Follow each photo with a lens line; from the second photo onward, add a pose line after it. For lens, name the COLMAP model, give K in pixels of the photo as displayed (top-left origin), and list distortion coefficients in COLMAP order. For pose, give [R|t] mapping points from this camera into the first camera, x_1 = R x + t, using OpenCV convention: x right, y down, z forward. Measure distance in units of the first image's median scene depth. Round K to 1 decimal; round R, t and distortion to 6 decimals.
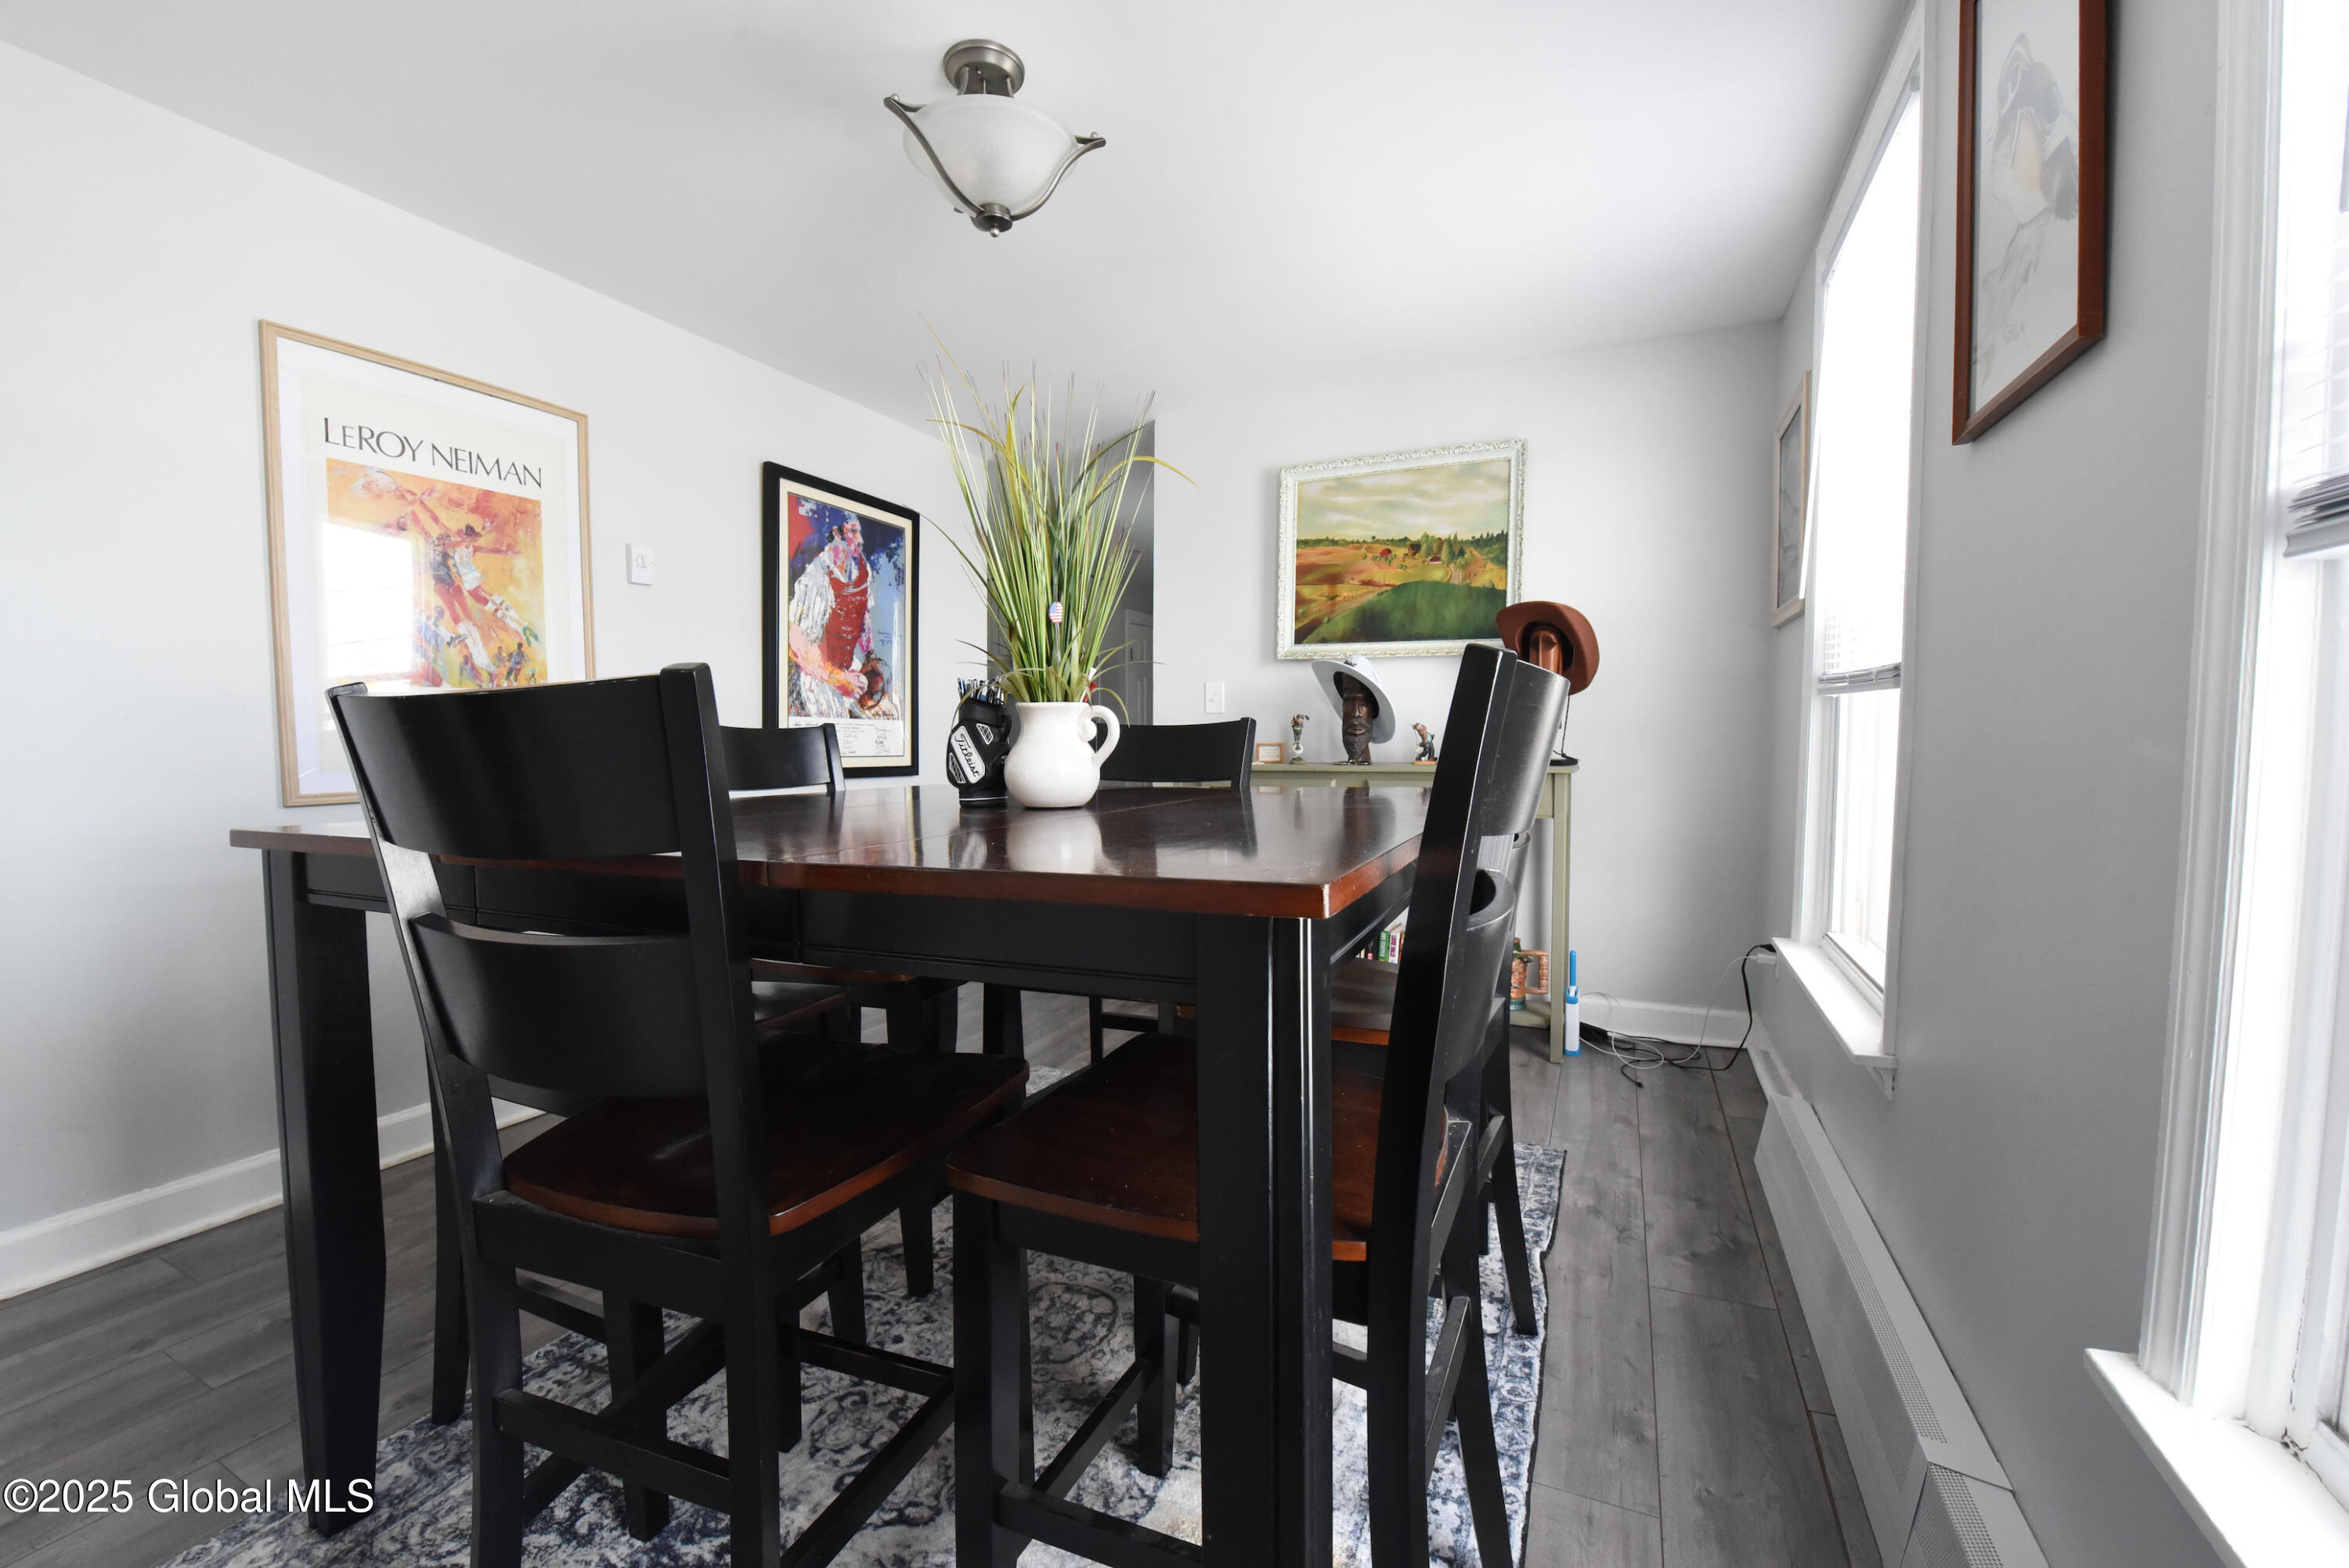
lens RADIAL K [[978.9, 0, 1179.6], [0, 978.9, 774.6], [0, 0, 1]] dist [-0.021903, -0.003796]
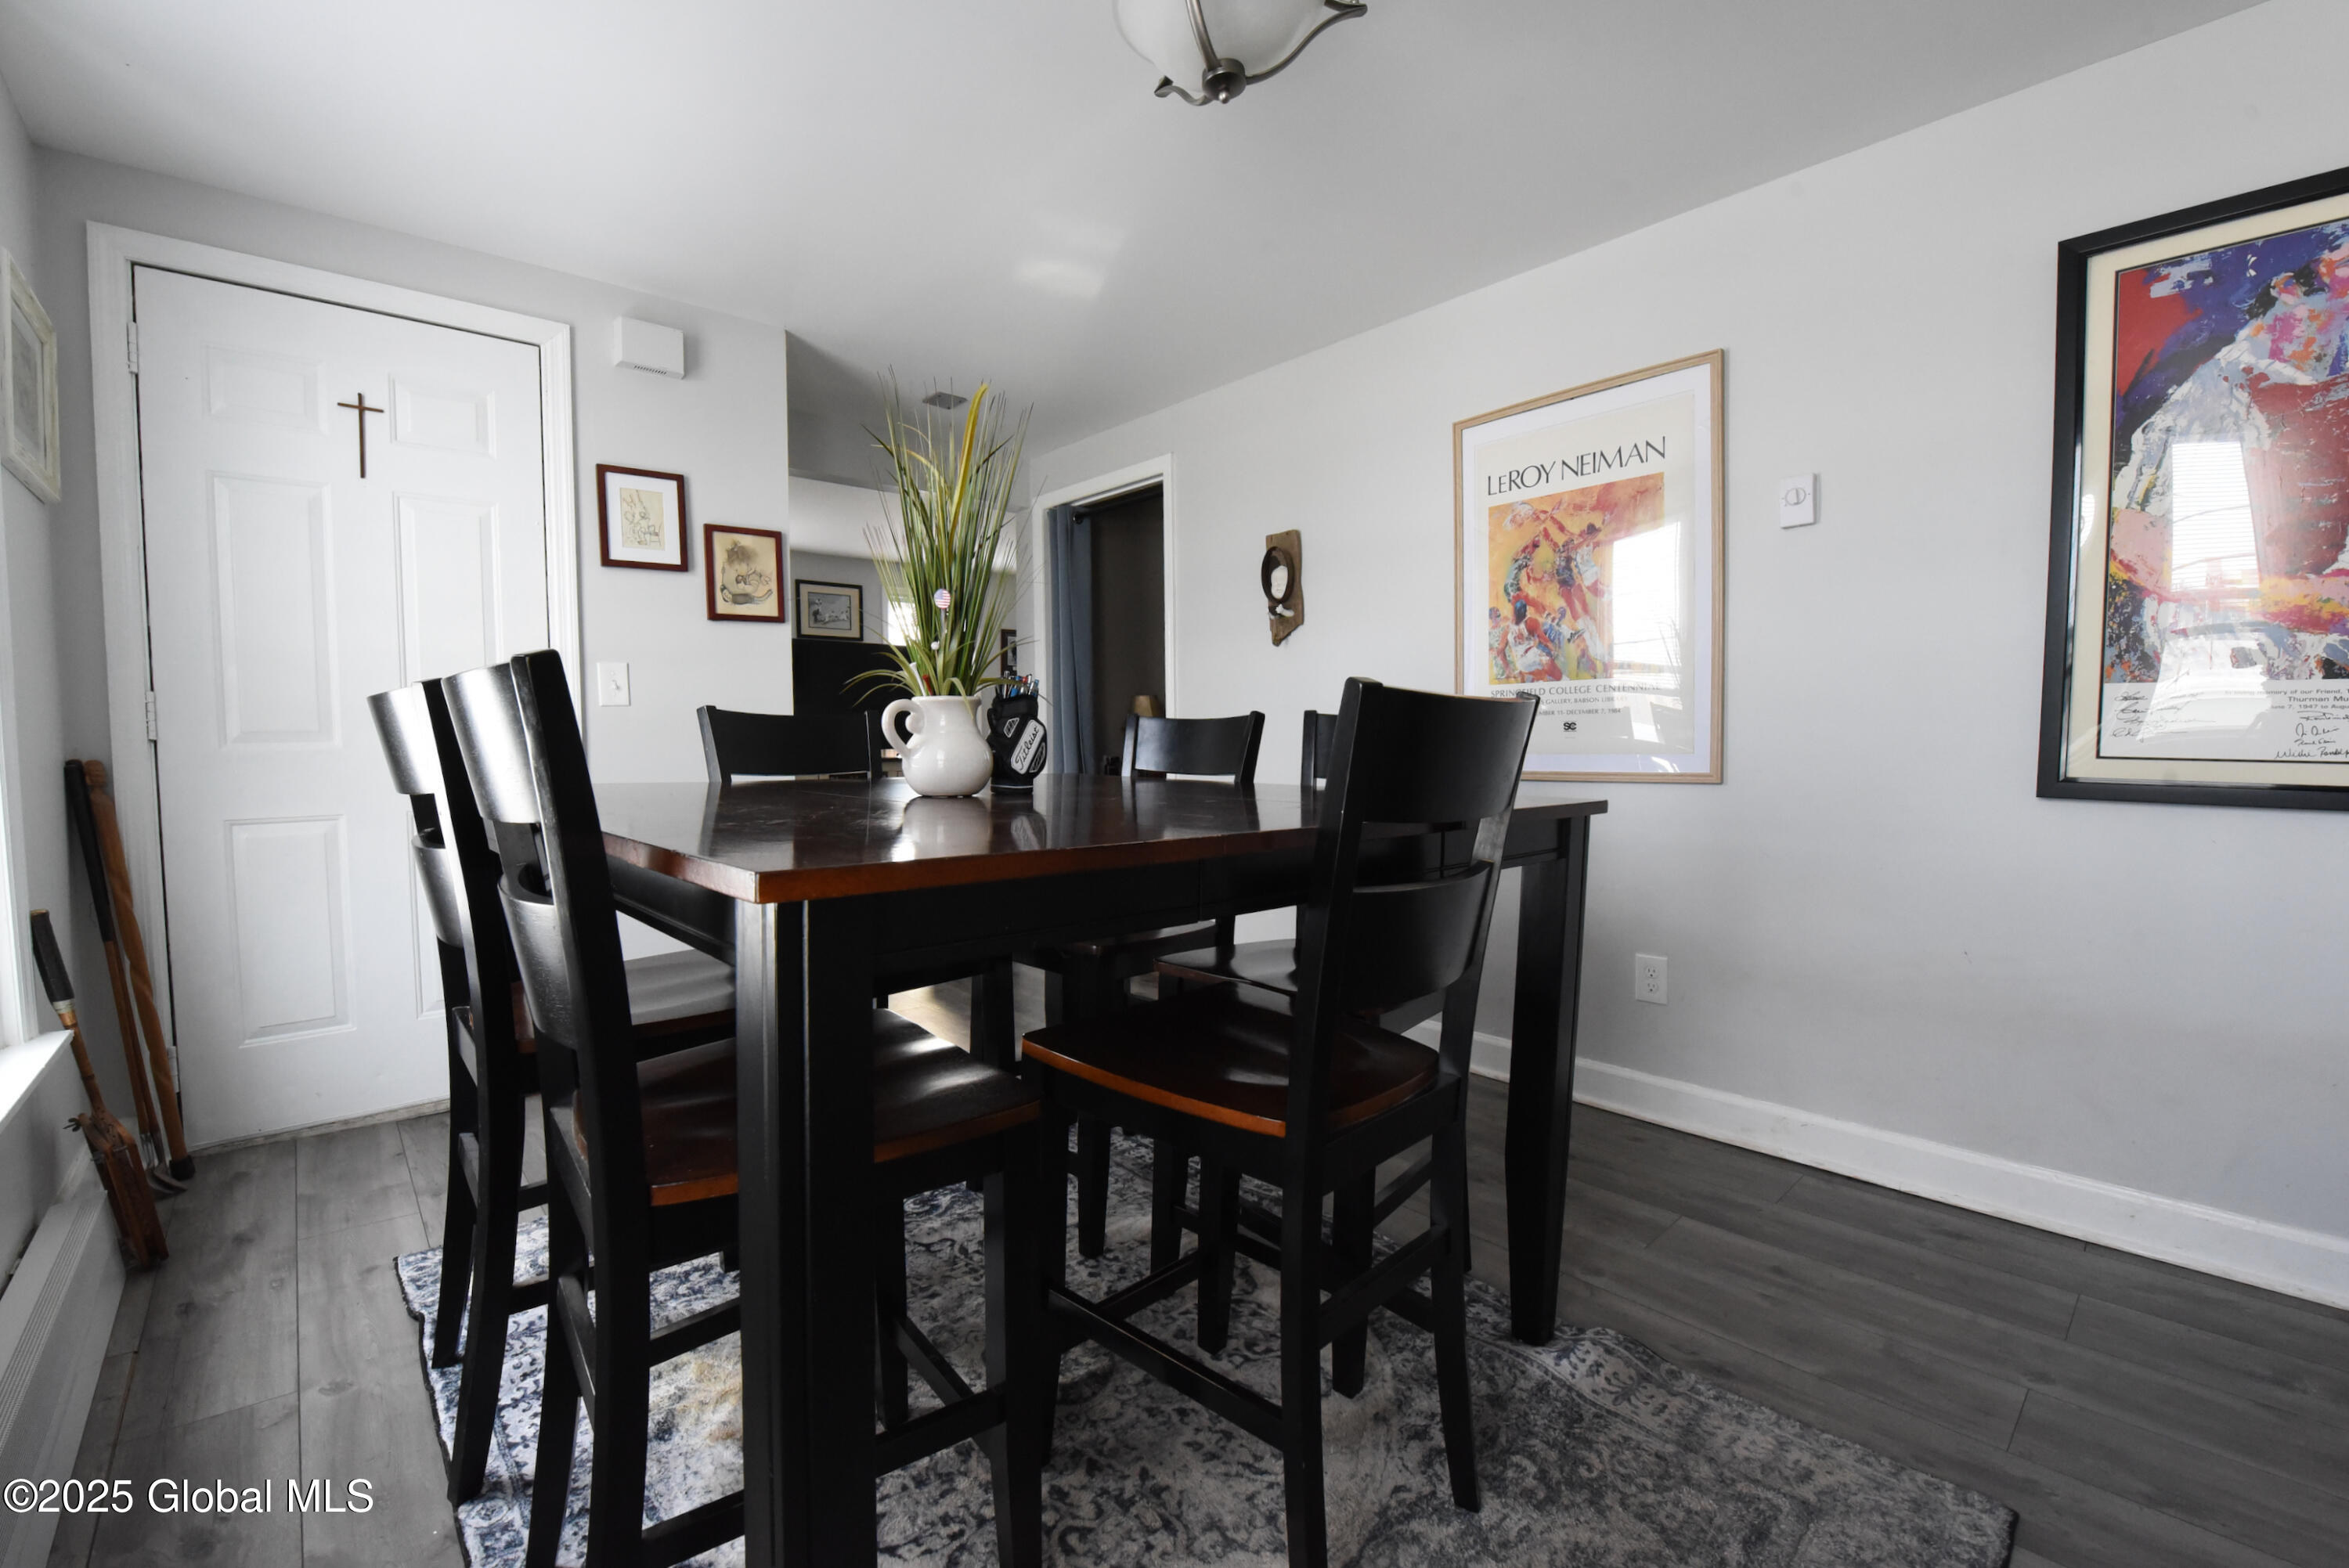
lens RADIAL K [[1002.2, 0, 1168.9], [0, 1002.2, 779.8], [0, 0, 1]] dist [-0.021497, -0.000405]
pose [[-0.413438, 0.046353, -0.909352, 0.447411], [-0.025767, 0.997708, 0.062571, -0.036185], [0.910168, 0.049301, -0.411296, 1.029413]]
